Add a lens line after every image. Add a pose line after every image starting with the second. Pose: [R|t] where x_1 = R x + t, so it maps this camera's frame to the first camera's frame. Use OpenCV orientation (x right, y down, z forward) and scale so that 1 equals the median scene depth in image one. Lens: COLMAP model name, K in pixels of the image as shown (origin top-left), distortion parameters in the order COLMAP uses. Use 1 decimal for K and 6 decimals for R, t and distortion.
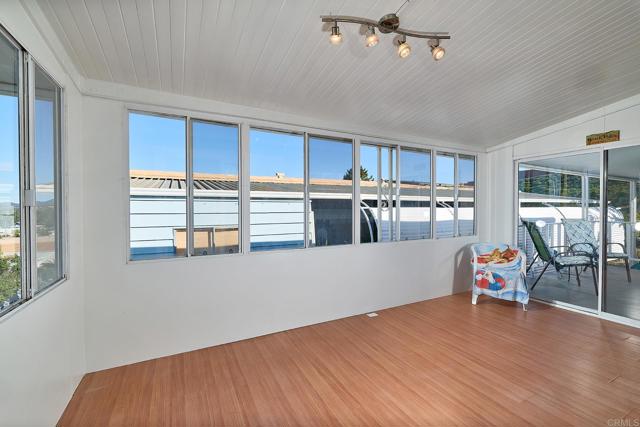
lens RADIAL K [[273.6, 0, 322.2], [0, 273.6, 212.0], [0, 0, 1]] dist [-0.000204, 0.000048]
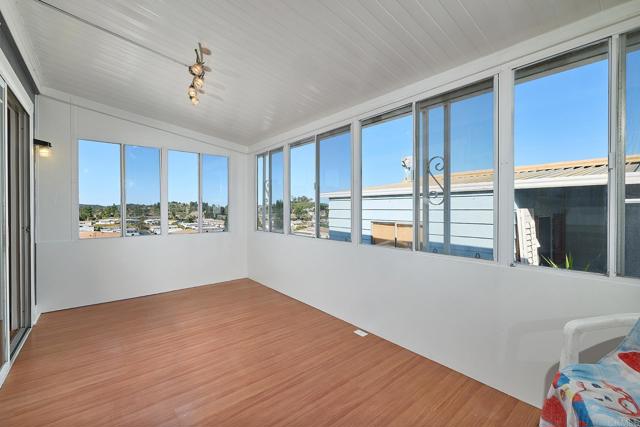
lens RADIAL K [[273.6, 0, 322.2], [0, 273.6, 212.0], [0, 0, 1]] dist [-0.000204, 0.000048]
pose [[0.204778, 0.011241, -0.978744, 1.081709], [-0.007821, 0.999921, 0.009848, 0.007135], [0.978777, 0.005638, 0.204850, 0.810759]]
